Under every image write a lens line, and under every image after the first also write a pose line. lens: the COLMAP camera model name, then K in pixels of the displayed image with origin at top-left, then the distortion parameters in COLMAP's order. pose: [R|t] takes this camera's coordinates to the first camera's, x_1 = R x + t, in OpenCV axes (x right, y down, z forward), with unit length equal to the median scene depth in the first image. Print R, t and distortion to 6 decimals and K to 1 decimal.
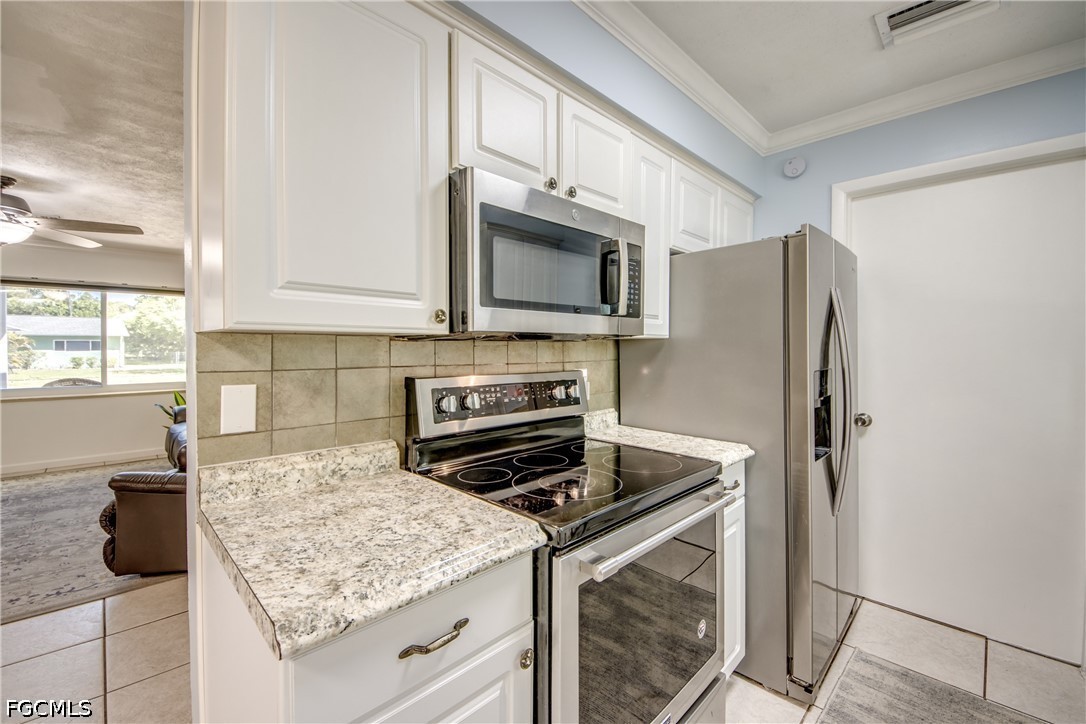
lens RADIAL K [[435.2, 0, 538.4], [0, 435.2, 353.7], [0, 0, 1]] dist [0.038443, -0.025976]
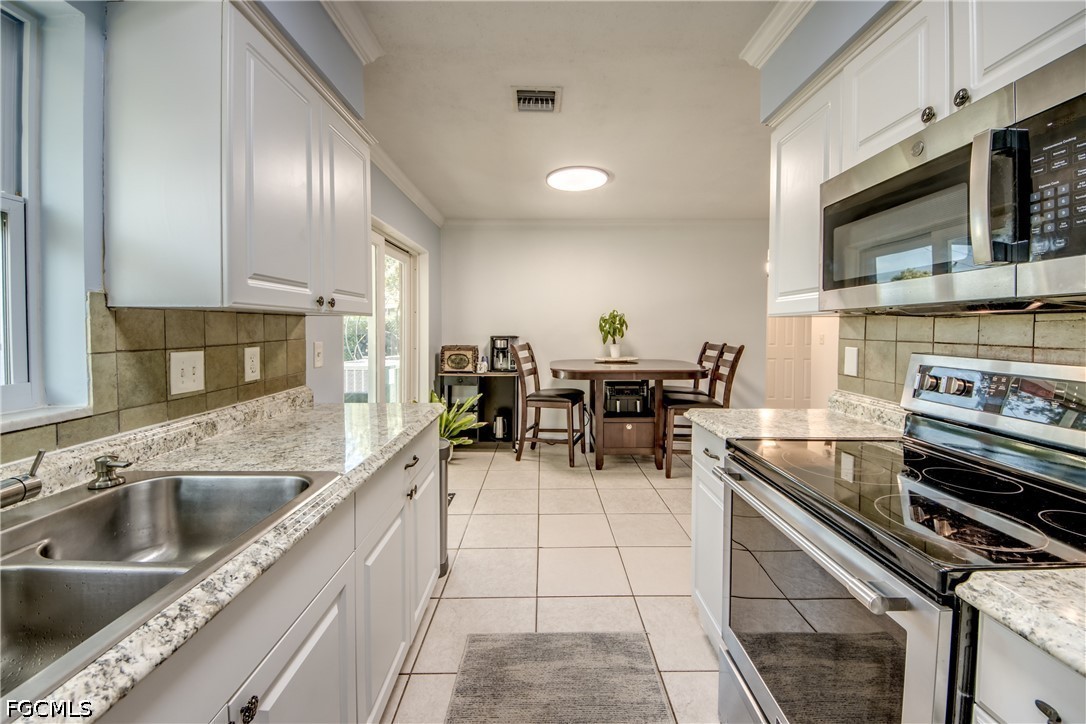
lens RADIAL K [[432.7, 0, 546.5], [0, 432.7, 339.9], [0, 0, 1]] dist [0.029448, -0.021404]
pose [[-0.692565, 0.018598, -0.721116, 0.951046], [-0.011472, 0.999257, 0.036789, -0.004161], [0.721264, 0.033751, -0.691837, 0.932769]]
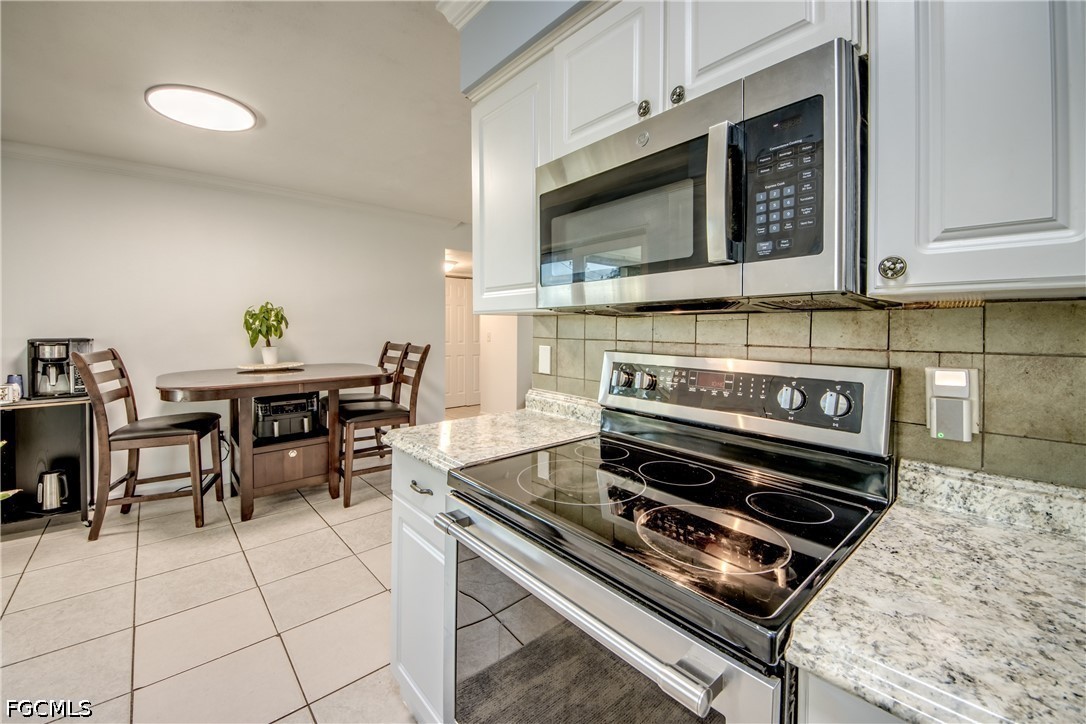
lens RADIAL K [[442.8, 0, 542.0], [0, 442.8, 334.9], [0, 0, 1]] dist [0.031596, -0.023396]
pose [[-0.055785, 0.018295, -0.998275, 0.732846], [-0.016361, 0.999681, 0.019235, -0.002410], [0.998309, 0.017406, -0.055468, 0.765228]]
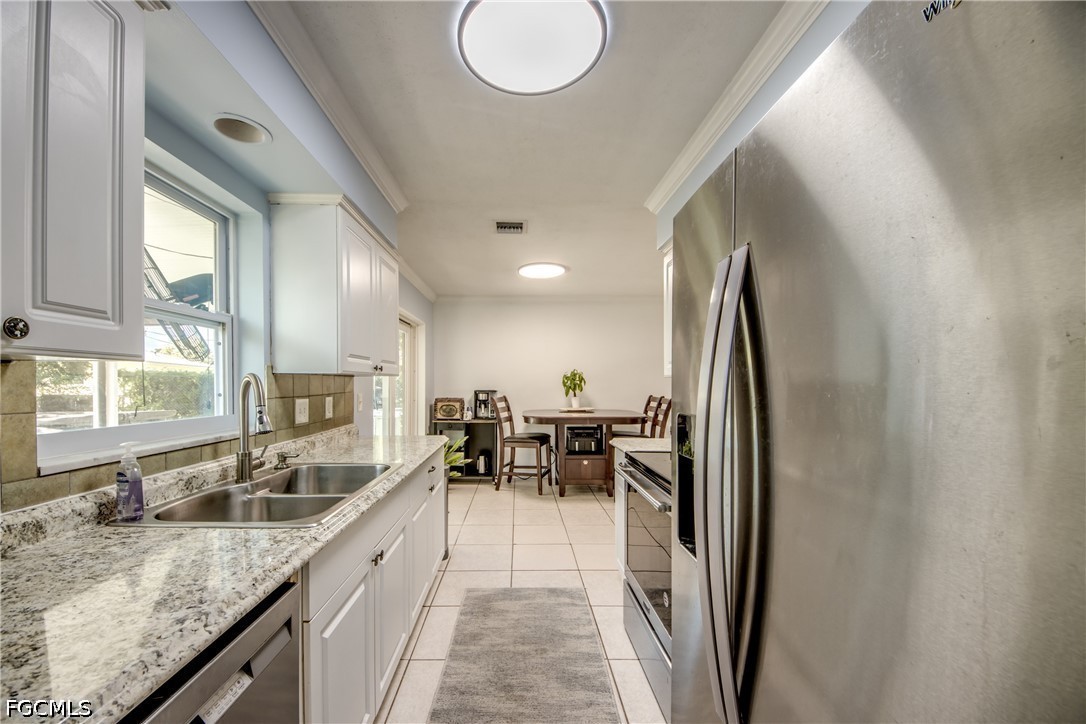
lens RADIAL K [[409.1, 0, 516.9], [0, 409.1, 384.7], [0, 0, 1]] dist [-0.000658, -0.000296]
pose [[-0.701749, 0.002839, -0.712418, 1.297472], [-0.008205, 0.999894, 0.012067, -0.009679], [0.712377, 0.014313, -0.701651, 1.292904]]
